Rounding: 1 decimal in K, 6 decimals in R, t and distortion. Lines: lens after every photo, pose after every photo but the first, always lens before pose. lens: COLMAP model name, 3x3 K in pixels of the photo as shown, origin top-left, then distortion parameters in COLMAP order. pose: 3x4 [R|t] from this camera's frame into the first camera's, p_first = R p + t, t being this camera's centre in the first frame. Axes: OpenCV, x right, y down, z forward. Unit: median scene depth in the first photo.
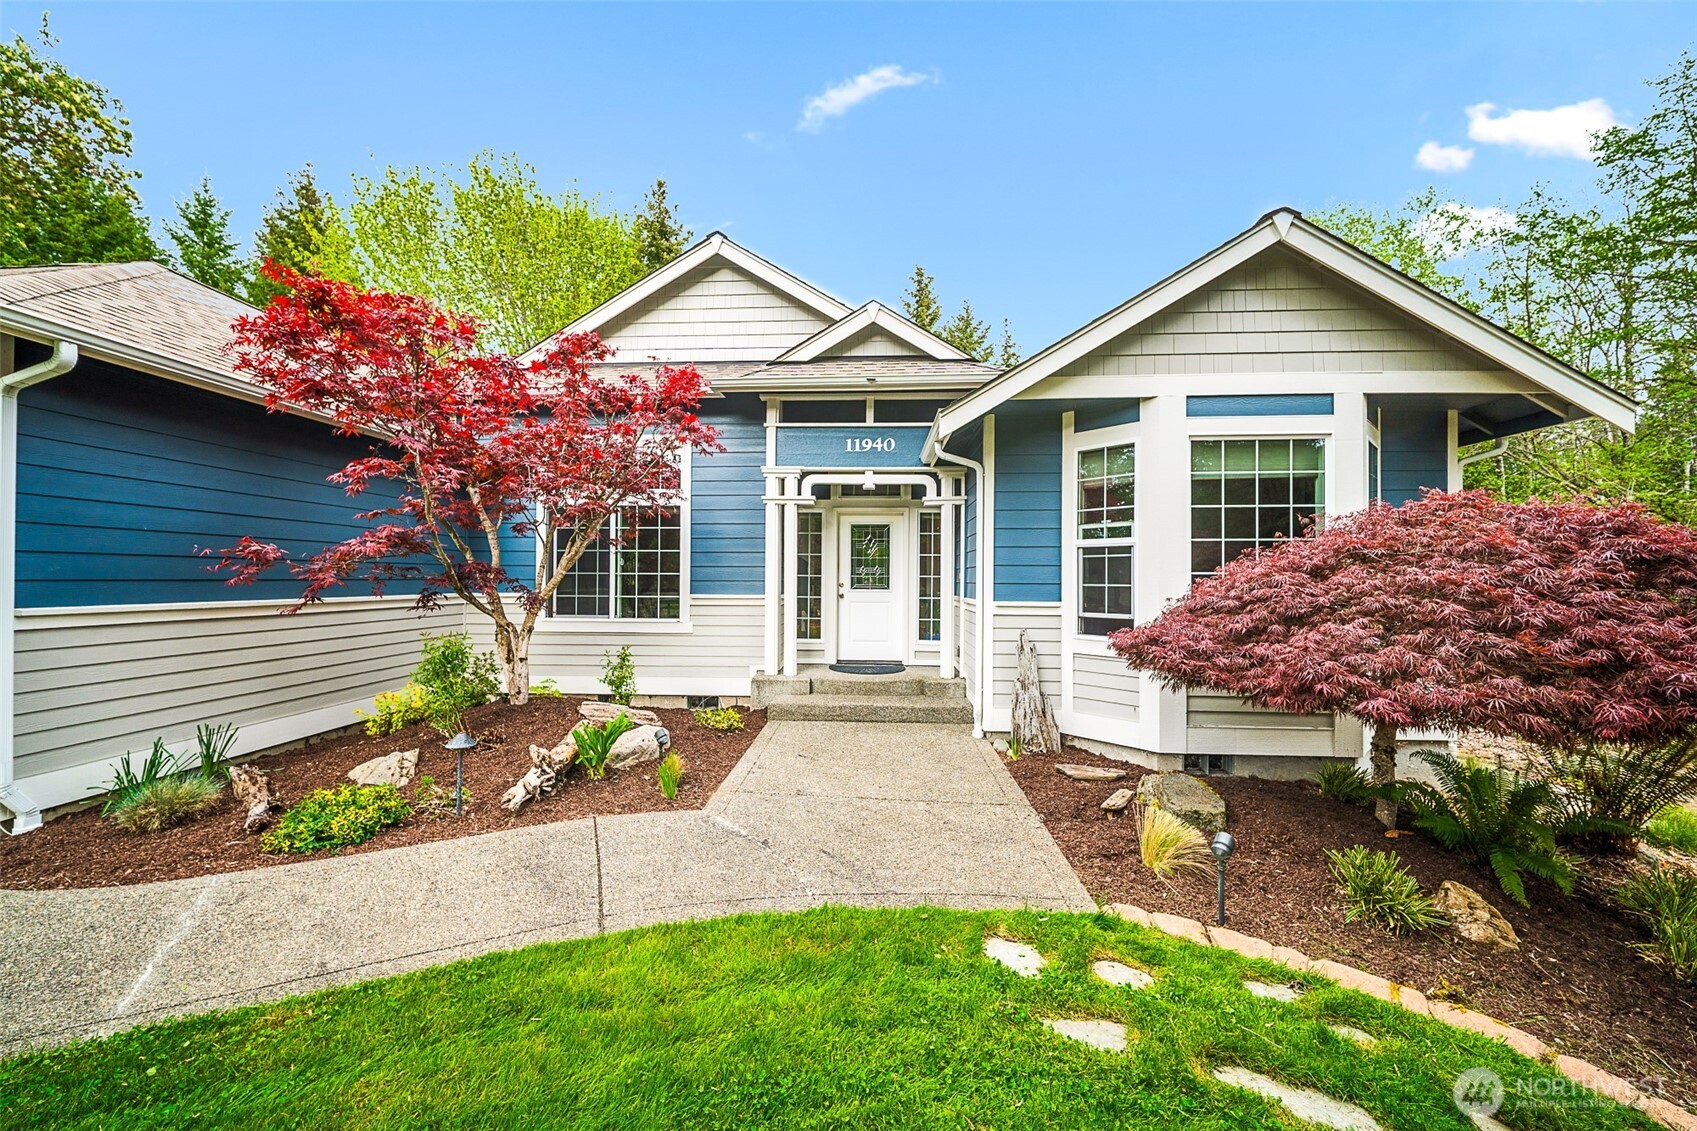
lens RADIAL K [[605.6, 0, 822.0], [0, 605.6, 582.9], [0, 0, 1]] dist [-0.004177, -0.001551]
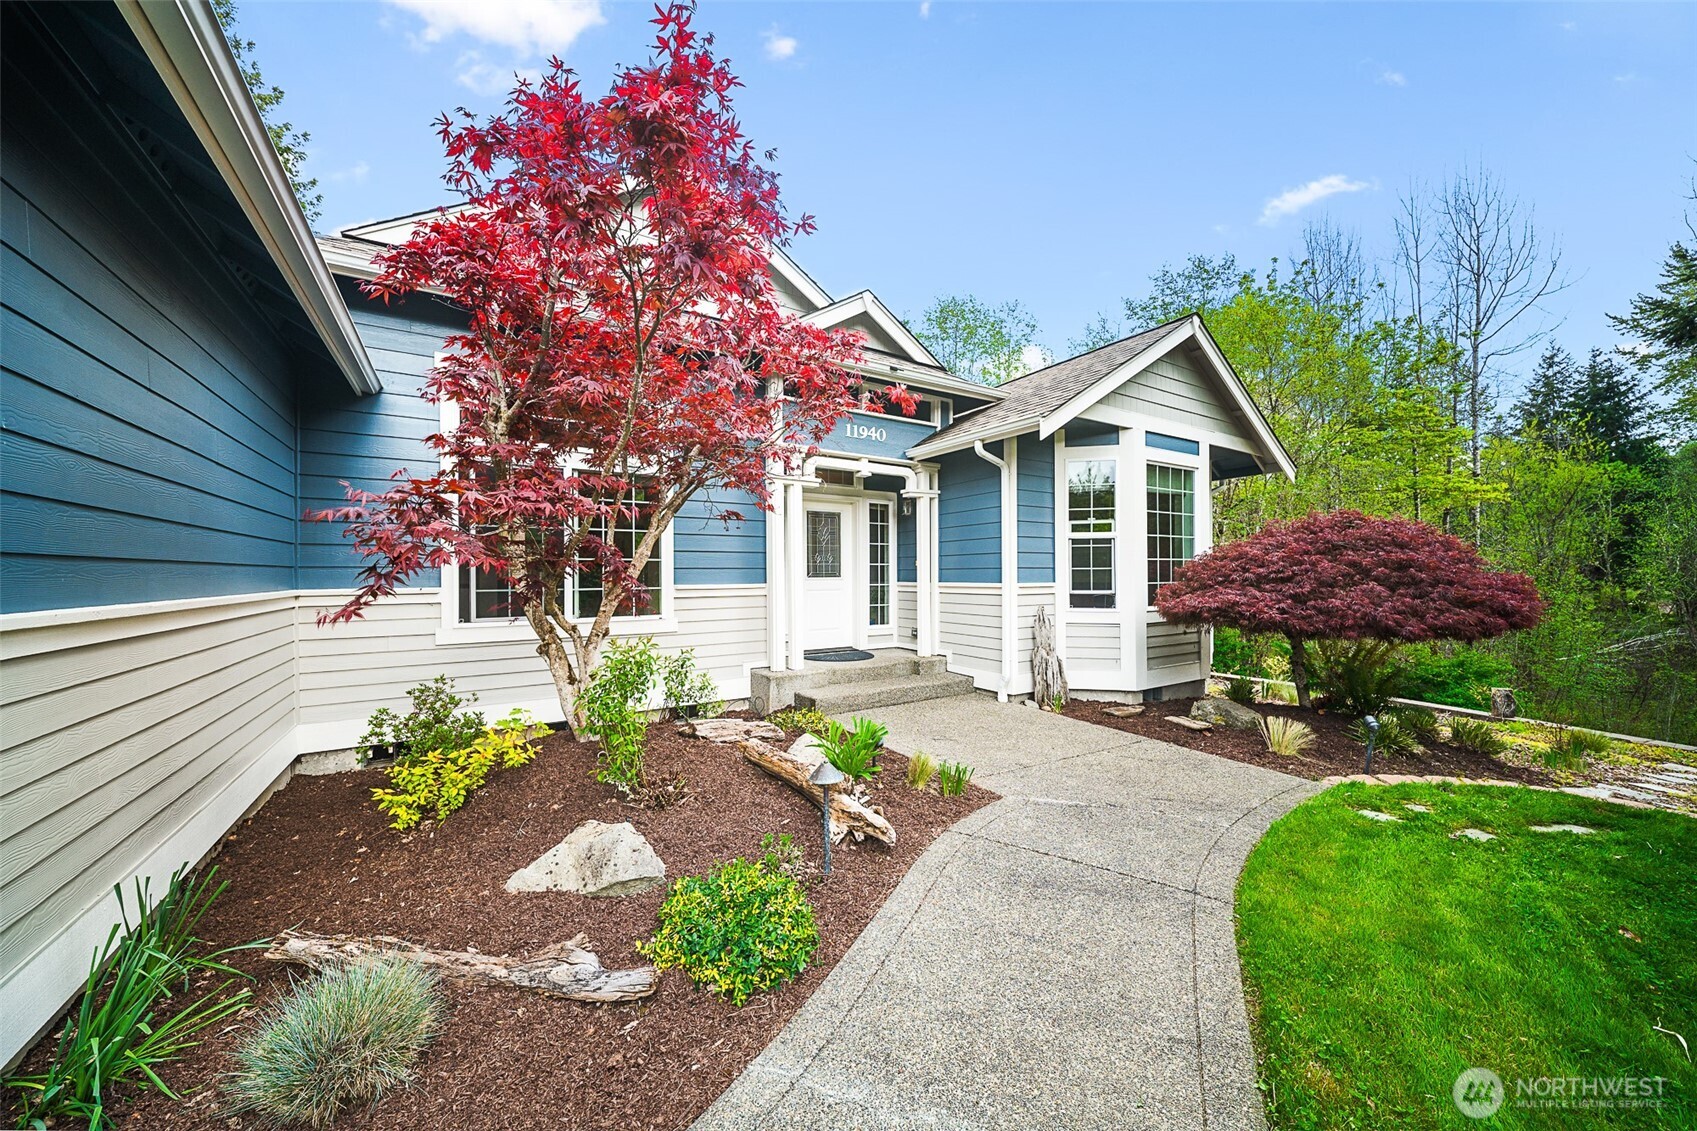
lens RADIAL K [[605.6, 0, 840.7], [0, 605.6, 578.8], [0, 0, 1]] dist [-0.004177, -0.001551]
pose [[0.807664, -0.012220, 0.589517, -0.698949], [0.011369, 0.999922, 0.005151, 0.012619], [-0.589534, 0.002542, 0.807740, 0.266126]]
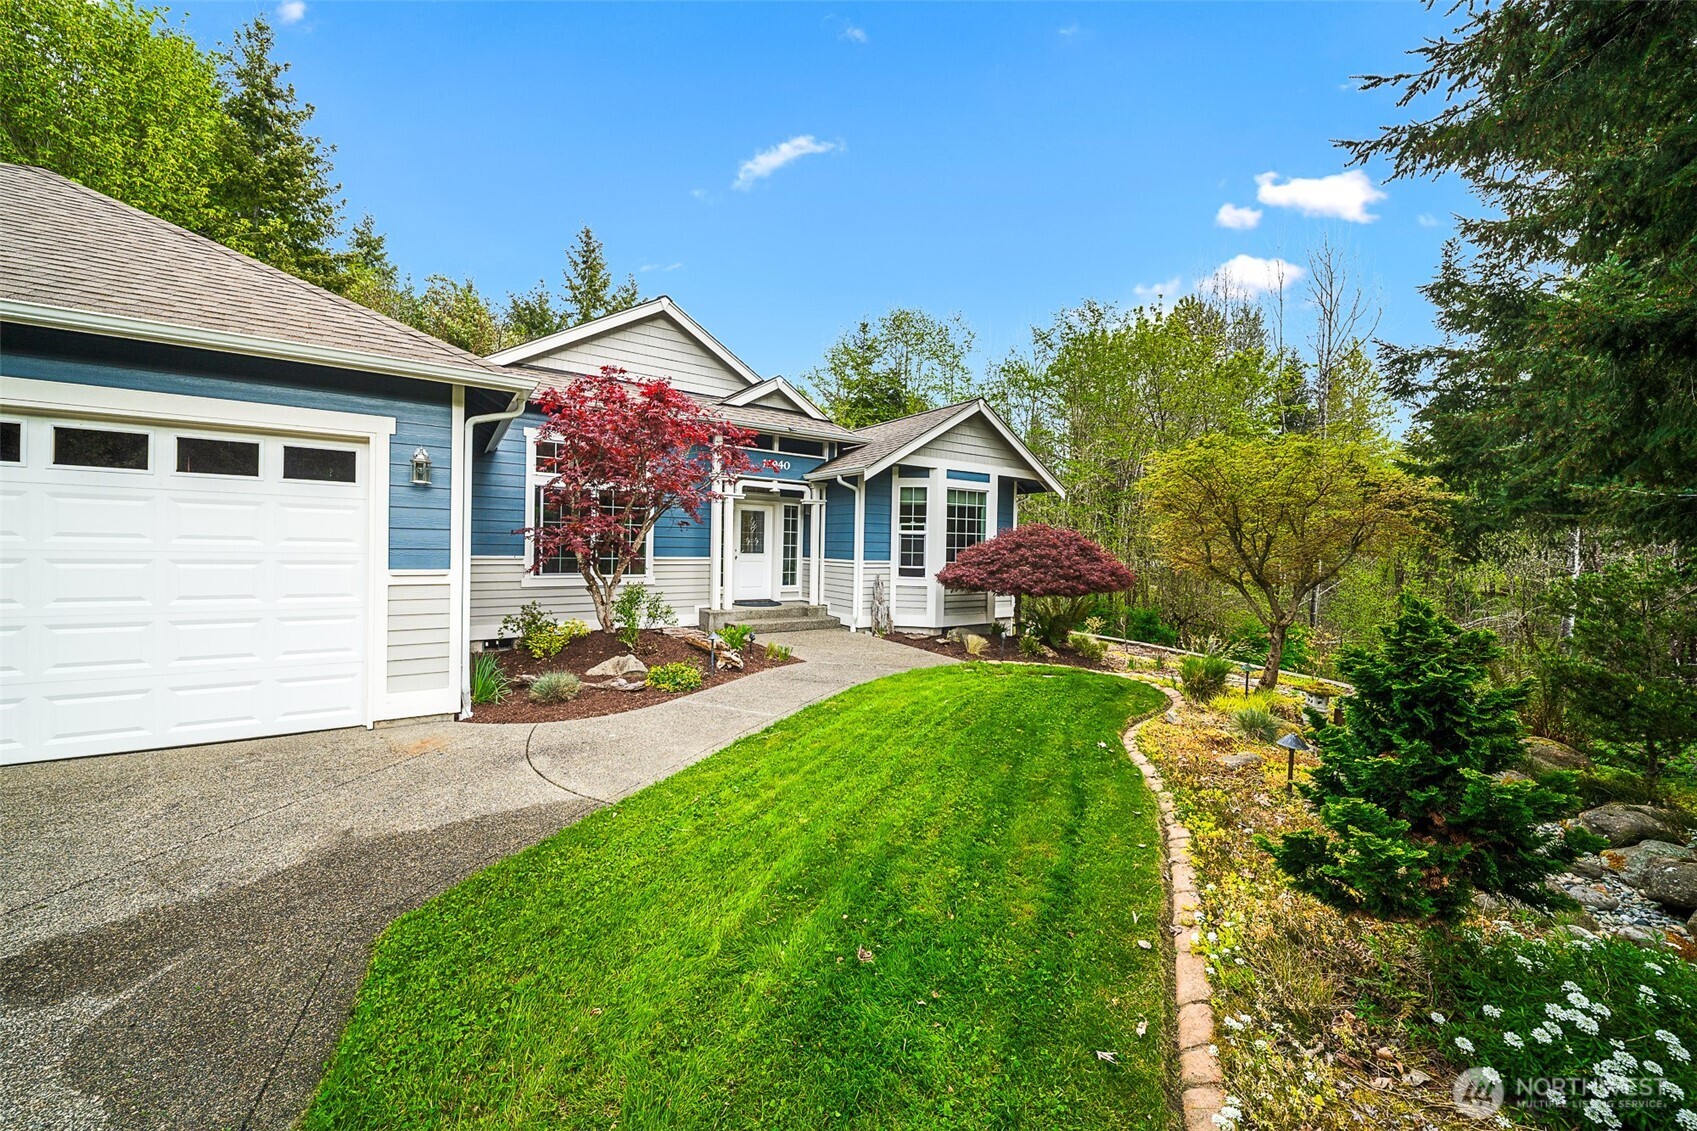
lens RADIAL K [[605.6, 0, 842.3], [0, 605.6, 553.2], [0, 0, 1]] dist [-0.004177, -0.001551]
pose [[0.788131, 0.002549, 0.615502, -0.984910], [-0.013246, 0.999830, 0.012821, -0.017457], [-0.615365, -0.018258, 0.788031, -0.492299]]
